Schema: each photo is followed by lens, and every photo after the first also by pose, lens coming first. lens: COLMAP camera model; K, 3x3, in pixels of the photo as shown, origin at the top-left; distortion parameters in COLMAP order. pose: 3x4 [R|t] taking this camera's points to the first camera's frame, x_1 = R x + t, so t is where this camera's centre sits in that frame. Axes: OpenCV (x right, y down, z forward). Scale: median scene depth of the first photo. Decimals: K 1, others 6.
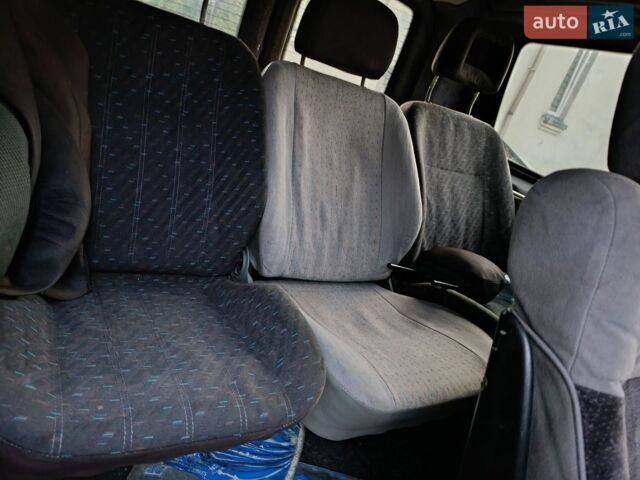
lens RADIAL K [[436.7, 0, 320.0], [0, 436.7, 240.0], [0, 0, 1]] dist [0.044394, -0.067791]
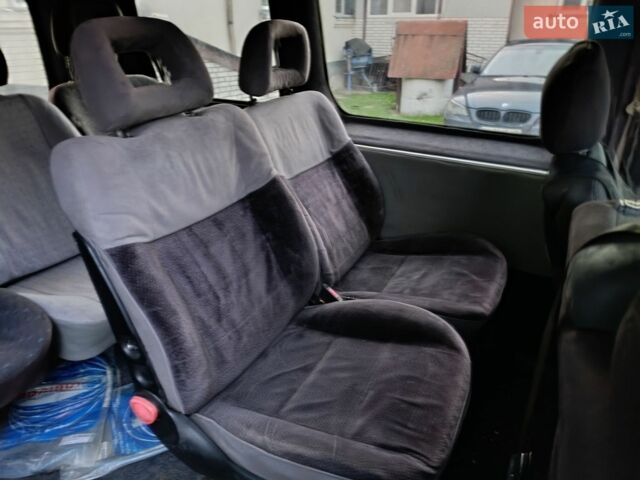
lens RADIAL K [[436.7, 0, 320.0], [0, 436.7, 240.0], [0, 0, 1]] dist [0.044394, -0.067791]
pose [[0.804227, -0.503593, 0.315615, 0.224913], [0.450789, 0.862954, 0.228253, 0.082962], [-0.387308, -0.041292, 0.921025, -0.358495]]
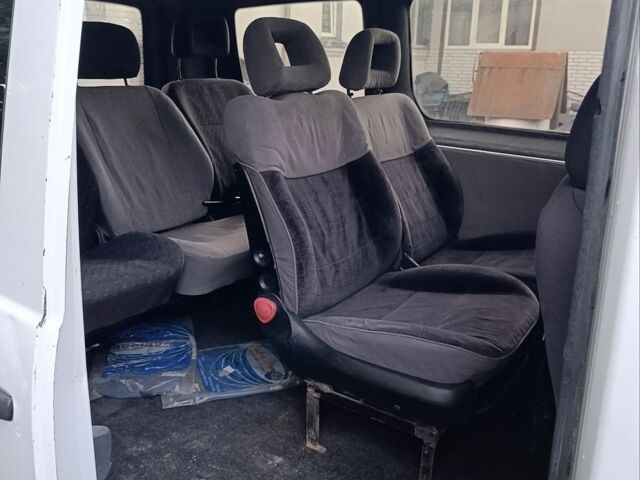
lens RADIAL K [[558.6, 0, 309.2], [0, 558.6, 225.9], [0, 0, 1]] dist [0.071299, -0.009897]
pose [[0.869016, -0.395154, 0.297764, -0.097128], [0.403779, 0.914195, 0.034785, 0.191162], [-0.285960, 0.090002, 0.954006, -0.716750]]
